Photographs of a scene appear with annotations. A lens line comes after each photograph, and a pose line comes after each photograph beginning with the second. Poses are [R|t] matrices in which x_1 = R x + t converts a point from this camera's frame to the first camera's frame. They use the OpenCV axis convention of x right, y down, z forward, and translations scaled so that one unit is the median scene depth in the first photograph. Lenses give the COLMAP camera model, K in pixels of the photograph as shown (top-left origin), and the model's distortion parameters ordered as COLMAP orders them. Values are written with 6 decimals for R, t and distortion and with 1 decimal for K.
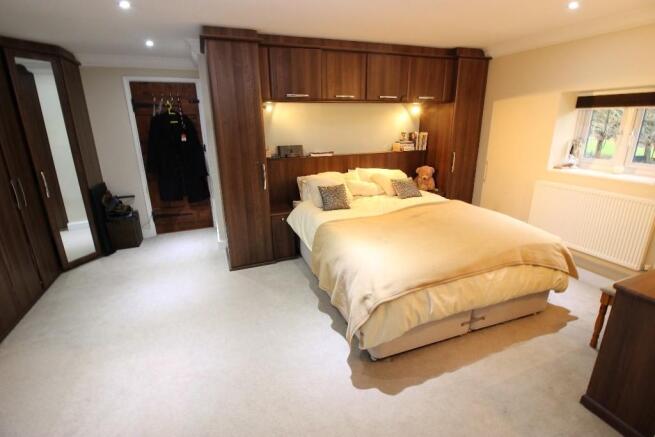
lens RADIAL K [[304.8, 0, 326.3], [0, 304.8, 215.7], [0, 0, 1]] dist [-0.002575, -0.014364]
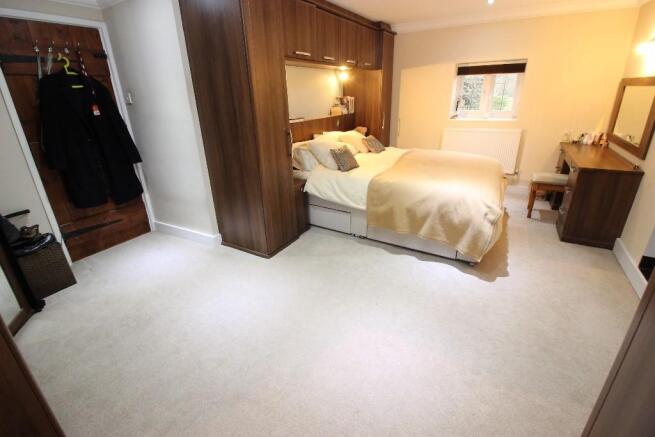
lens RADIAL K [[304.8, 0, 326.3], [0, 304.8, 215.7], [0, 0, 1]] dist [-0.002575, -0.014364]
pose [[0.780645, -0.239545, 0.577244, -0.538750], [0.198269, 0.970841, 0.134748, -0.017933], [-0.592691, 0.009259, 0.805377, 0.162185]]
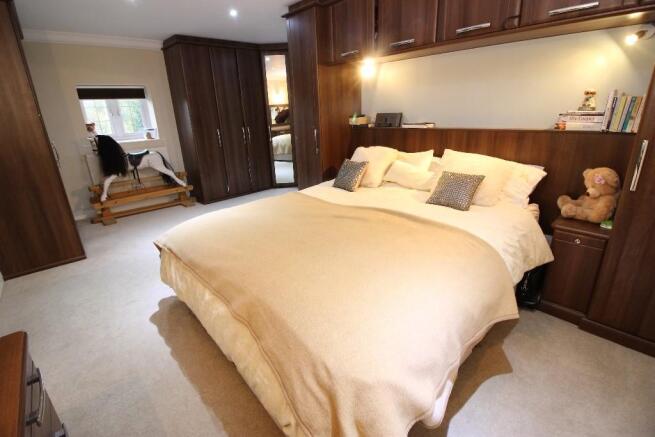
lens RADIAL K [[308.8, 0, 327.5], [0, 308.8, 218.5], [0, 0, 1]] dist [-0.001538, -0.023386]
pose [[0.346831, 0.313326, -0.884045, 0.631539], [-0.238649, 0.941010, 0.239888, -0.108815], [0.907058, 0.127775, 0.401147, 0.493811]]
